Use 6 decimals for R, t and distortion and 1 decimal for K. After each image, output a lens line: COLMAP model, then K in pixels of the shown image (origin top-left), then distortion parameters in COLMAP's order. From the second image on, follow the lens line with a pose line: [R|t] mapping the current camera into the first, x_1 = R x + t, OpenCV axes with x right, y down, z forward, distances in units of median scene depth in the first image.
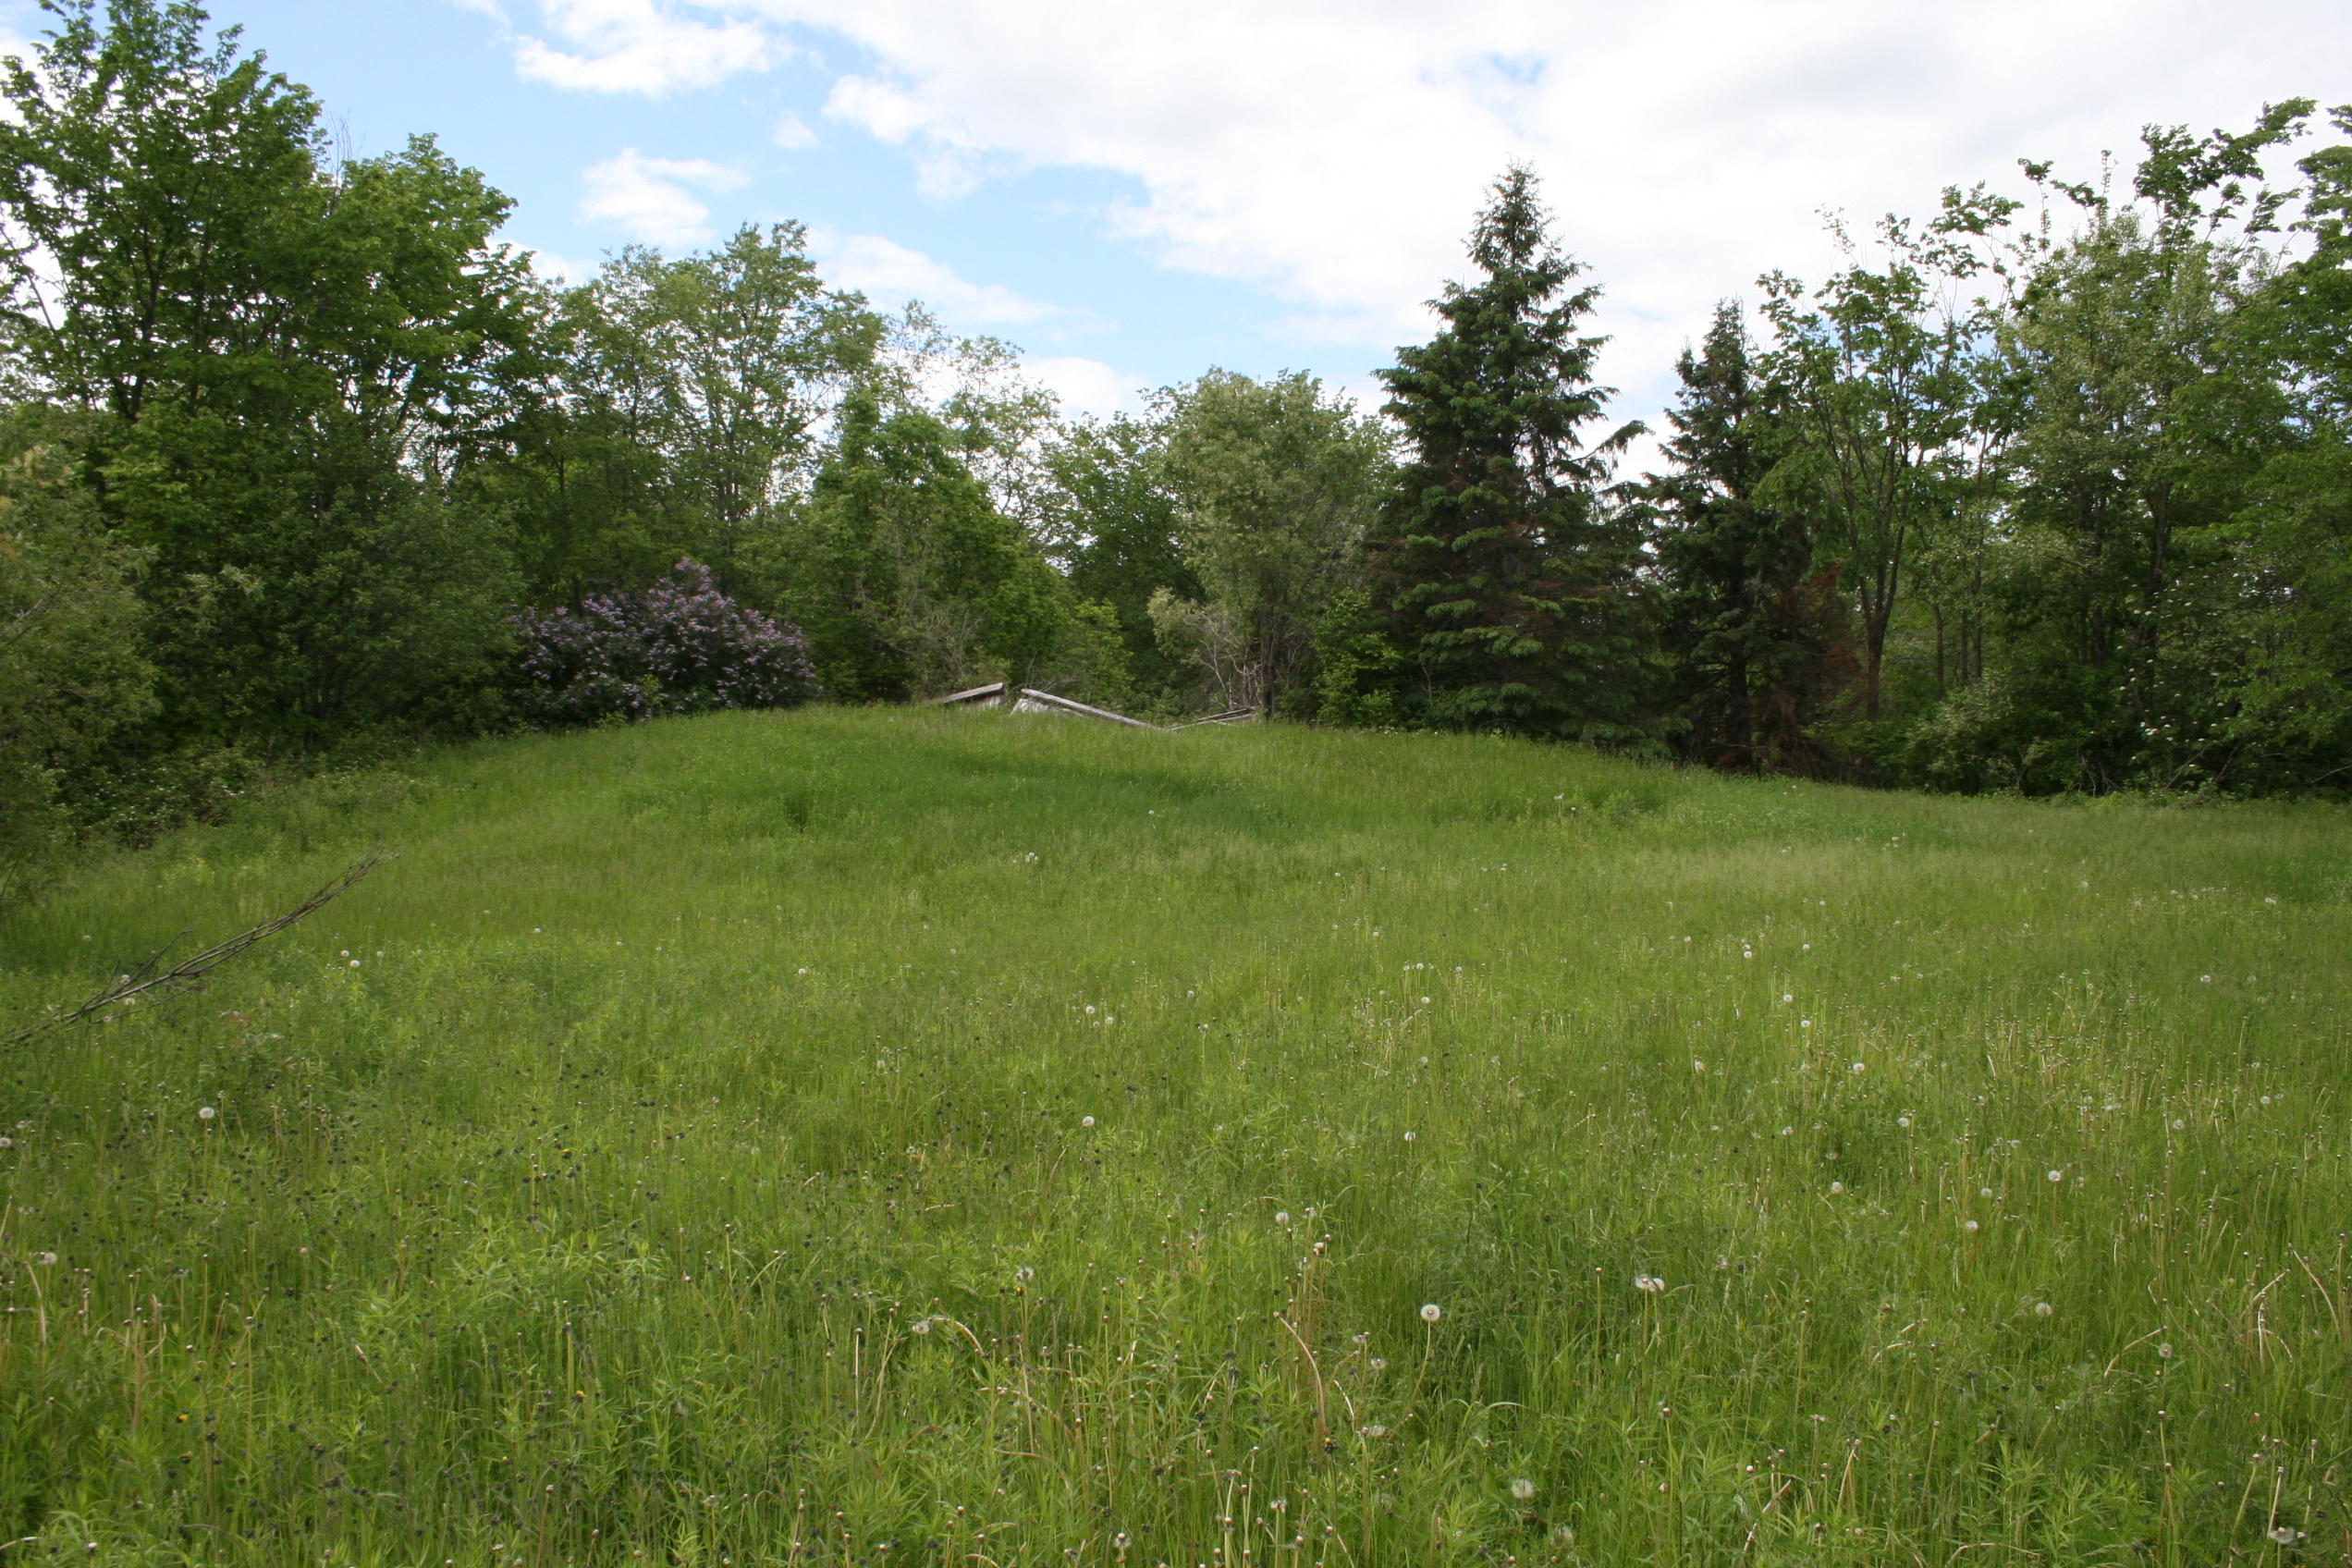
lens RADIAL K [[1923.3, 0, 1185.9], [0, 1923.3, 820.1], [0, 0, 1]] dist [-0.149661, 0.115554]
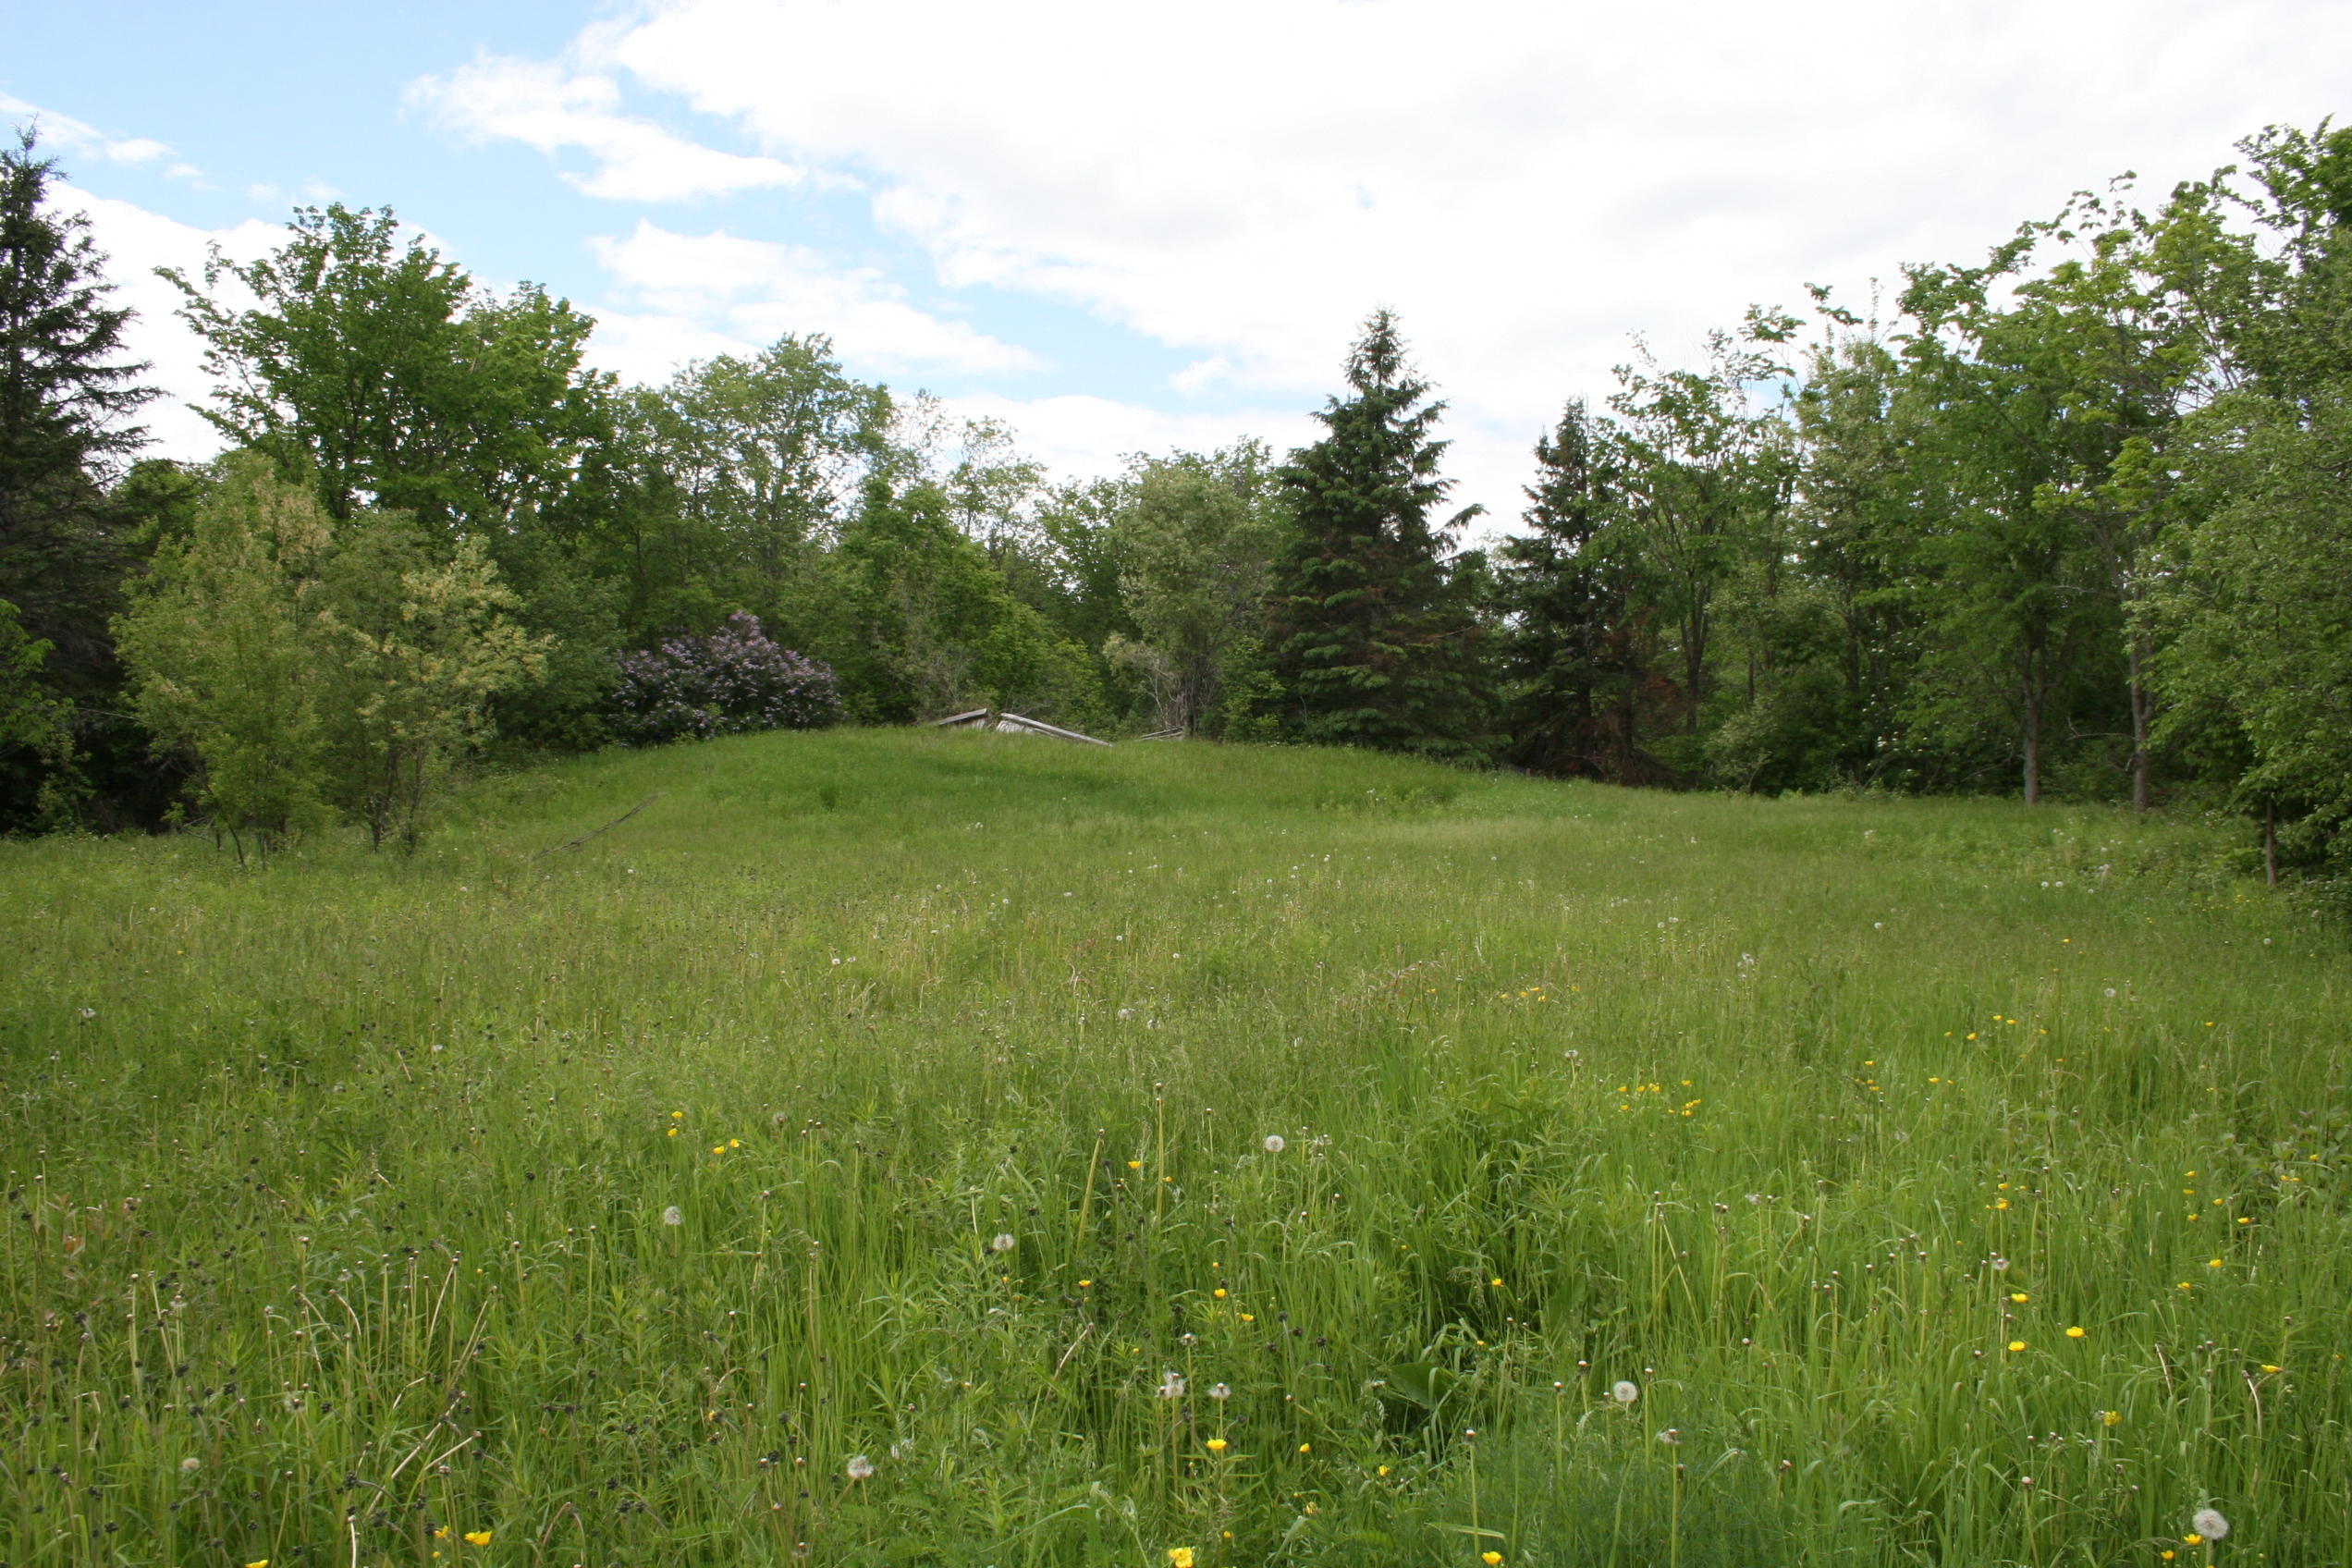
lens RADIAL K [[1923.3, 0, 1185.9], [0, 1923.3, 820.1], [0, 0, 1]] dist [-0.149661, 0.115554]
pose [[0.999899, -0.001323, -0.014131, 0.056513], [0.001192, 0.999956, -0.009311, 0.015380], [0.014143, 0.009293, 0.999857, -0.285726]]
